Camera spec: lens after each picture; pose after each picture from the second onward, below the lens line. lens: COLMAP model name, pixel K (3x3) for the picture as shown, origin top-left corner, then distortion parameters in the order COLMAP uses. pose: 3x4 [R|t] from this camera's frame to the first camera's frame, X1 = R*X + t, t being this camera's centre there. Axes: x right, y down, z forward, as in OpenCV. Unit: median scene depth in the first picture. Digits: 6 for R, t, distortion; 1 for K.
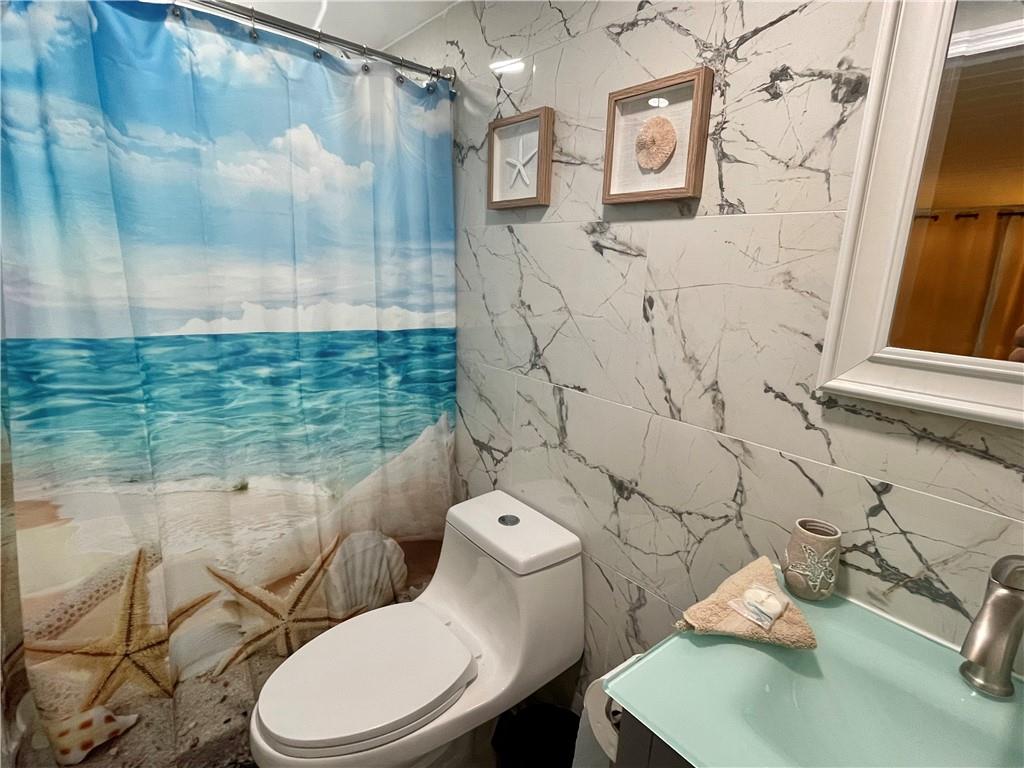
lens RADIAL K [[512.9, 0, 505.4], [0, 512.9, 386.2], [0, 0, 1]] dist [-0.015323, 0.005294]
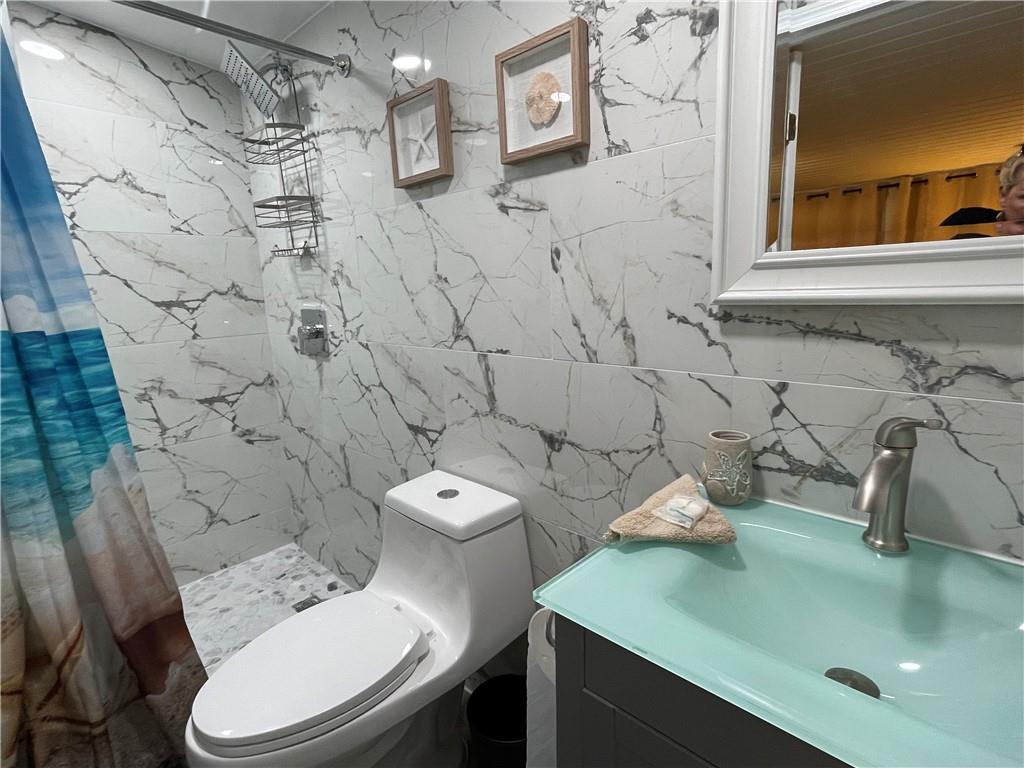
lens RADIAL K [[512.9, 0, 506.7], [0, 512.9, 389.0], [0, 0, 1]] dist [-0.015323, 0.005294]
pose [[0.989016, -0.105999, 0.103016, 0.052959], [0.109270, 0.993655, -0.026629, 0.136070], [-0.099539, 0.037593, 0.994323, -0.003001]]
